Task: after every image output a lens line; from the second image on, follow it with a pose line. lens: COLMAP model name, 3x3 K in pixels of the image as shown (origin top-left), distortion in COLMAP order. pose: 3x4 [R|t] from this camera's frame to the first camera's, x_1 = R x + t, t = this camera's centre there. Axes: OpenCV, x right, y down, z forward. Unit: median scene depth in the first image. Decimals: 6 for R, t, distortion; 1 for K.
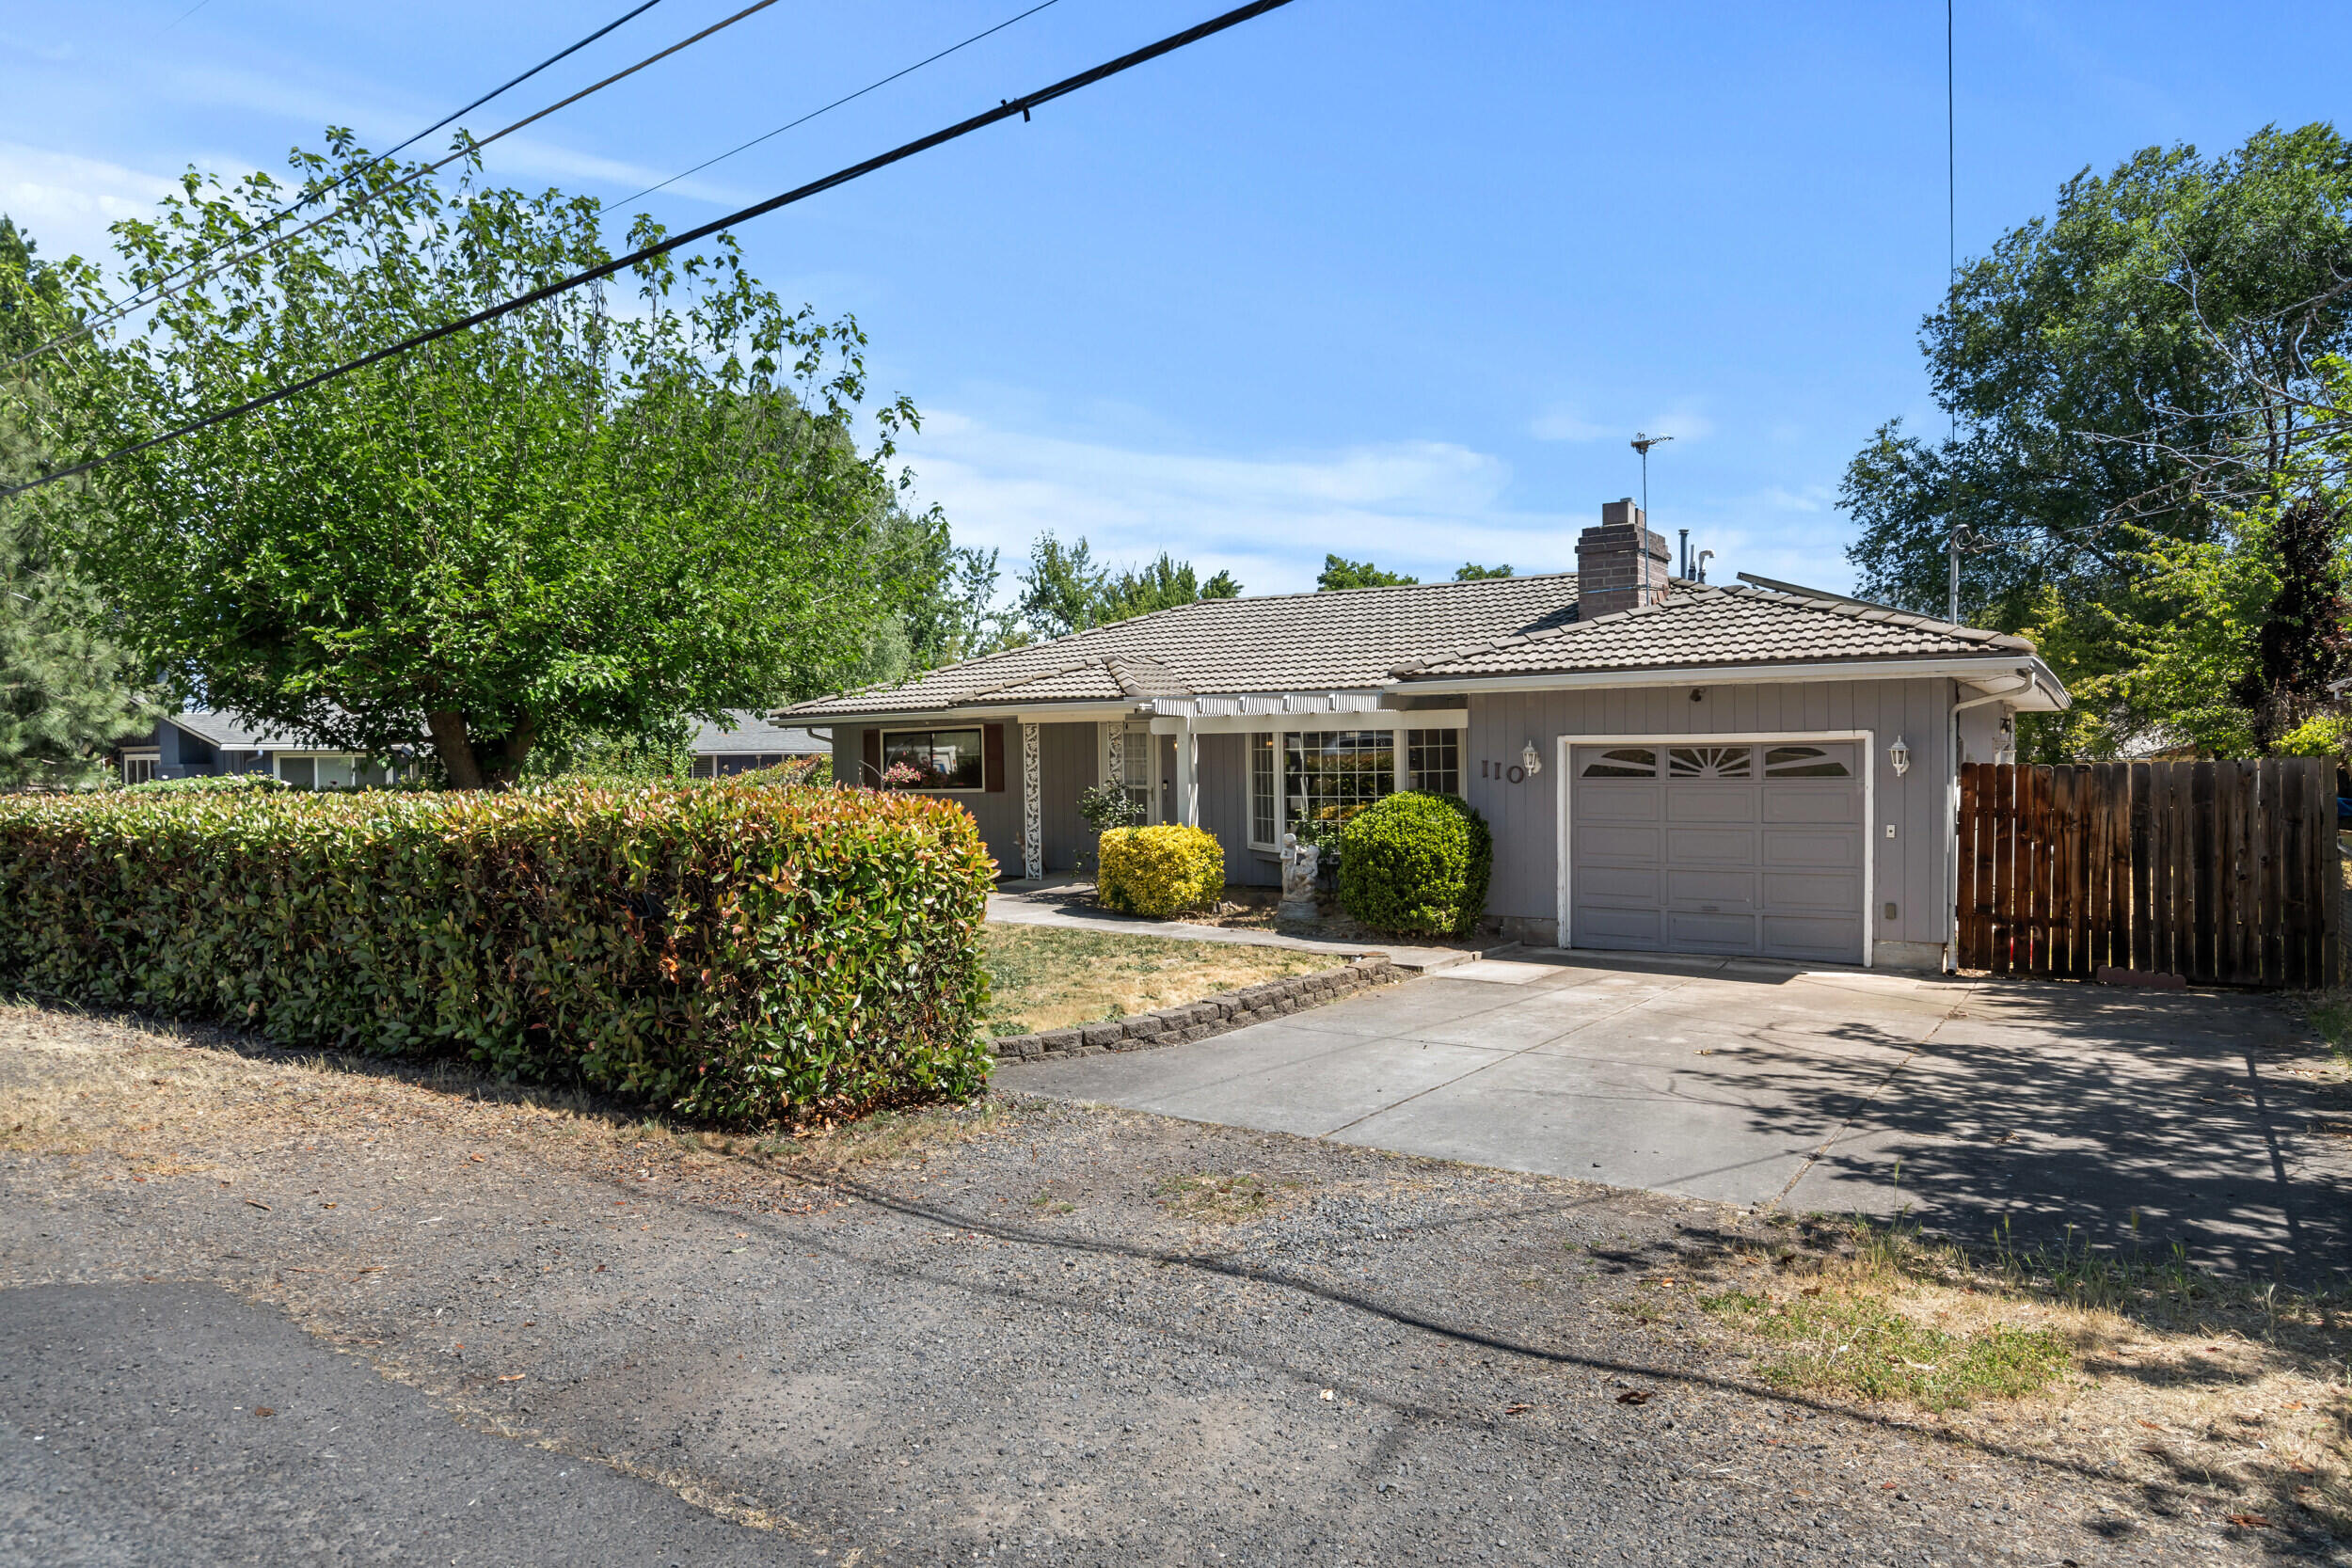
lens RADIAL K [[1378.9, 0, 1176.1], [0, 1378.9, 794.6], [0, 0, 1]] dist [0.034199, -0.003025]
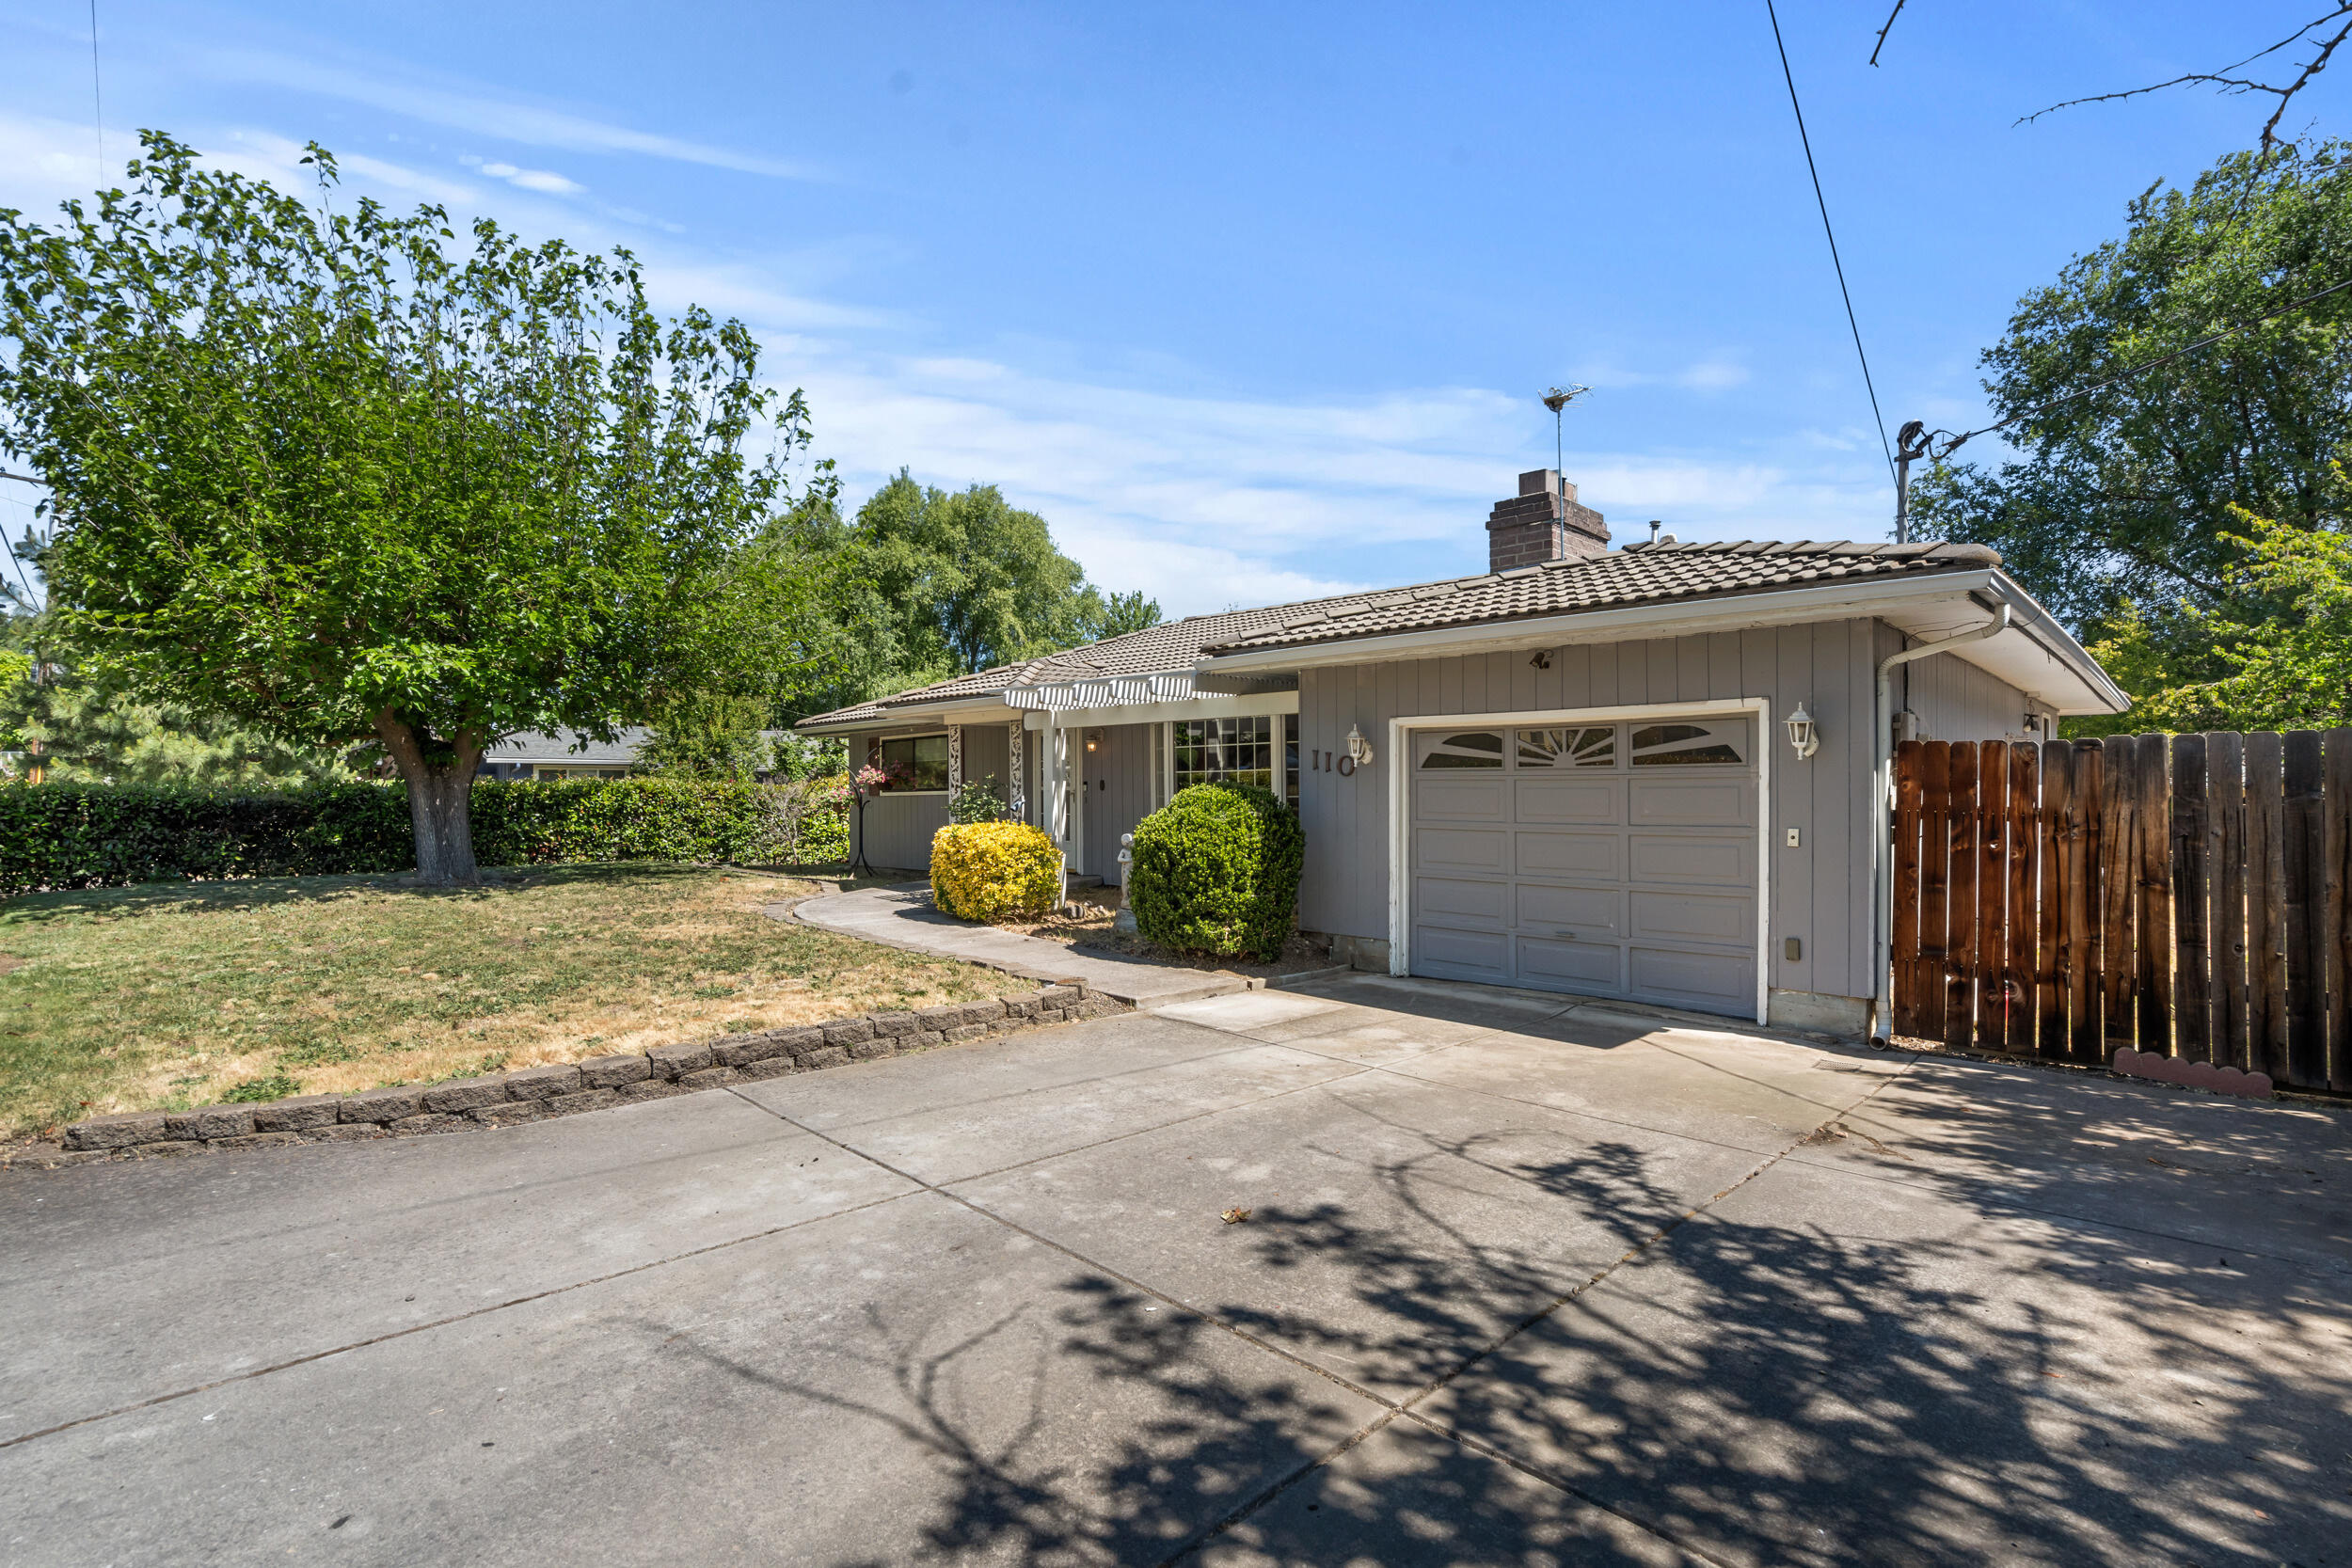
lens RADIAL K [[1043.0, 0, 1174.5], [0, 1043.0, 792.6], [0, 0, 1]] dist [0.004750, 0.001789]
pose [[0.981291, 0.009722, -0.192283, 0.269705], [-0.014085, 0.999673, -0.021336, 0.016979], [0.192013, 0.023645, 0.981107, 0.363851]]
